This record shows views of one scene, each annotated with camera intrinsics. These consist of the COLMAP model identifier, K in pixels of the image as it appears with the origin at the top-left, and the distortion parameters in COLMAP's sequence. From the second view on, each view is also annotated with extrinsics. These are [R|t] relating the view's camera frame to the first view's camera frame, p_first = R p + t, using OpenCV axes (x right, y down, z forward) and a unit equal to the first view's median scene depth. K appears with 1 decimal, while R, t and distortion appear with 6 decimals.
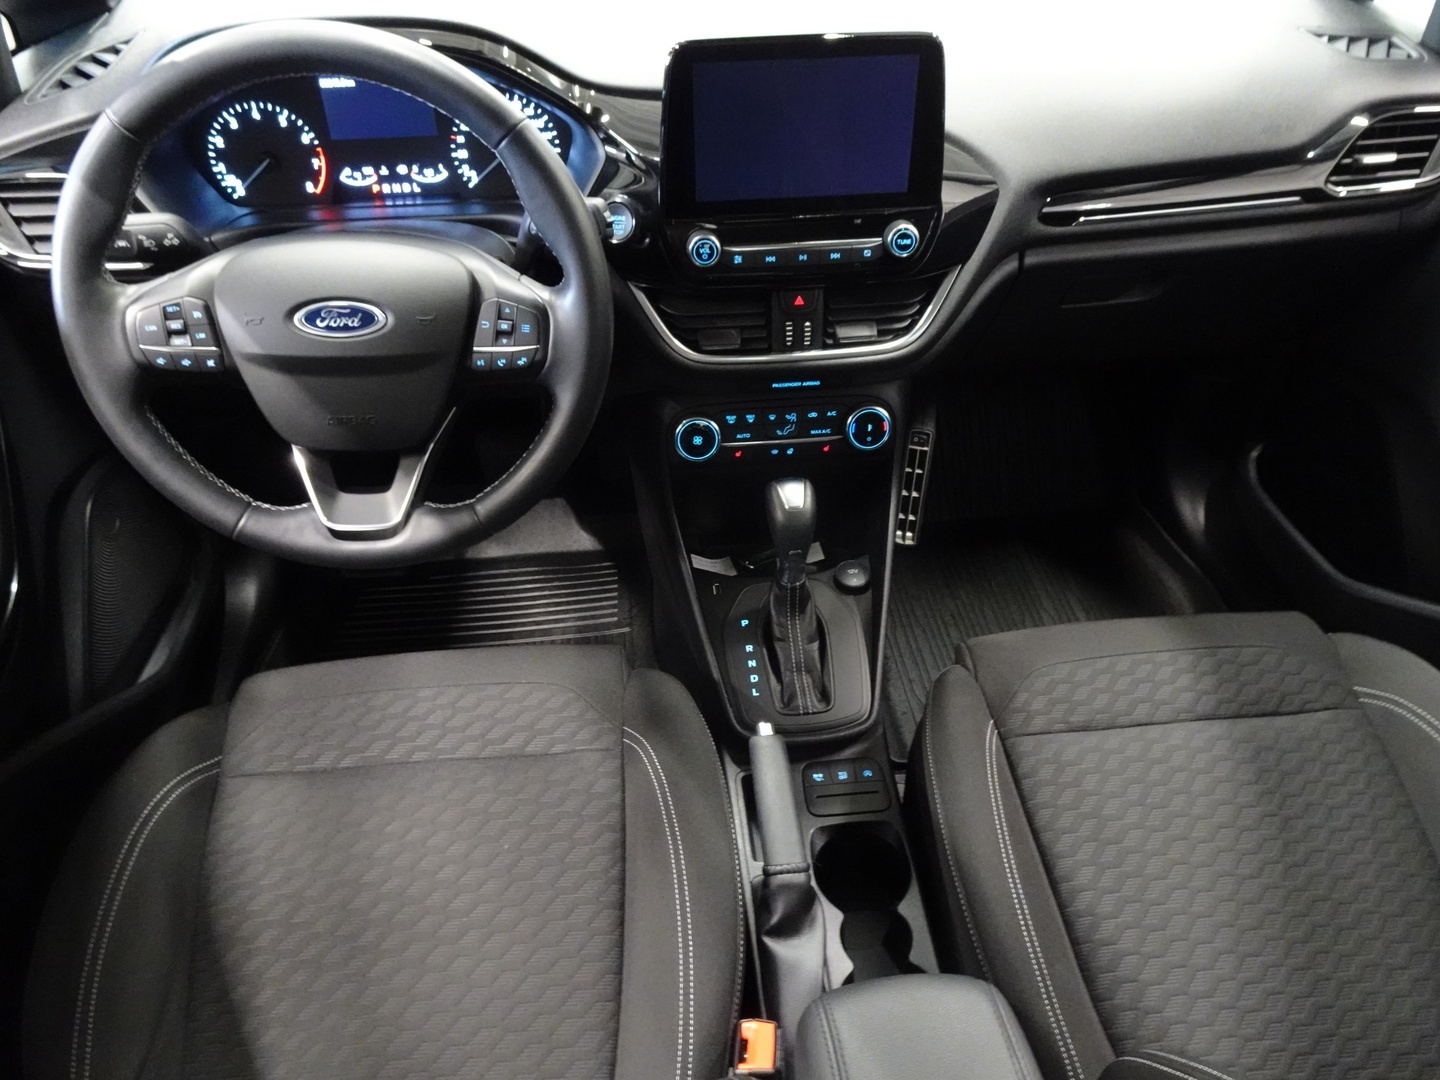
lens RADIAL K [[1026.4, 0, 720.0], [0, 1026.4, 540.0], [0, 0, 1]] dist [0.005282, 0.002162]
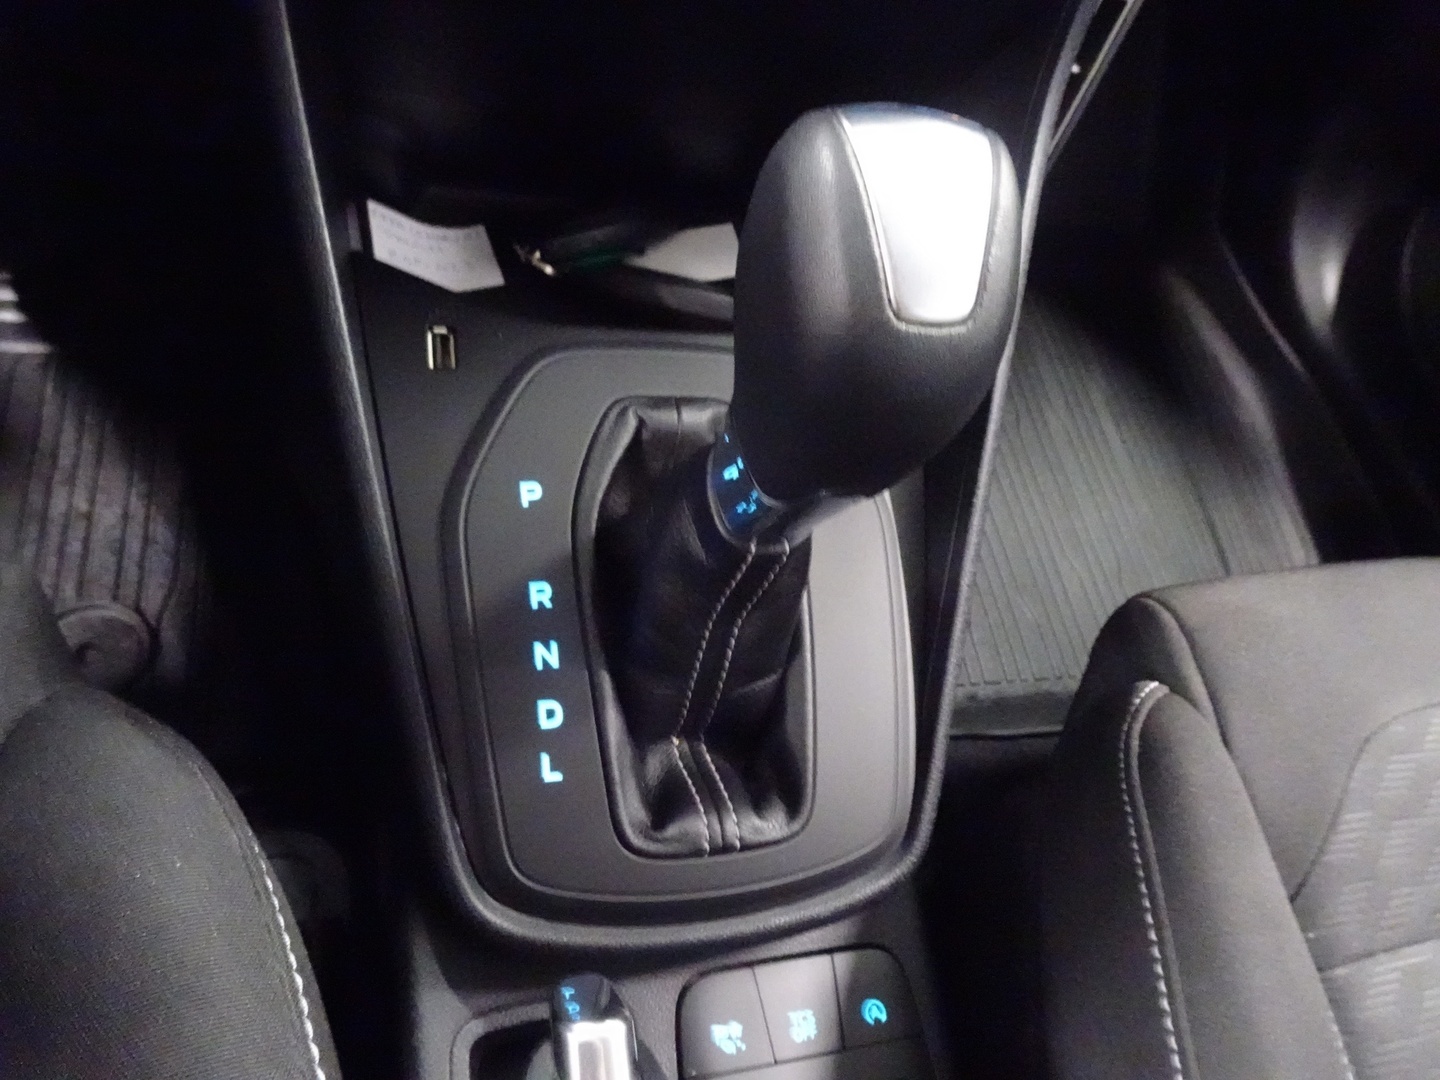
lens RADIAL K [[1026.4, 0, 720.0], [0, 1026.4, 540.0], [0, 0, 1]] dist [0.005282, 0.002162]
pose [[0.960096, 0.073949, 0.269717, -0.001408], [-0.154734, 0.943808, 0.292034, 0.001904], [-0.232965, -0.322115, 0.917589, 0.891218]]
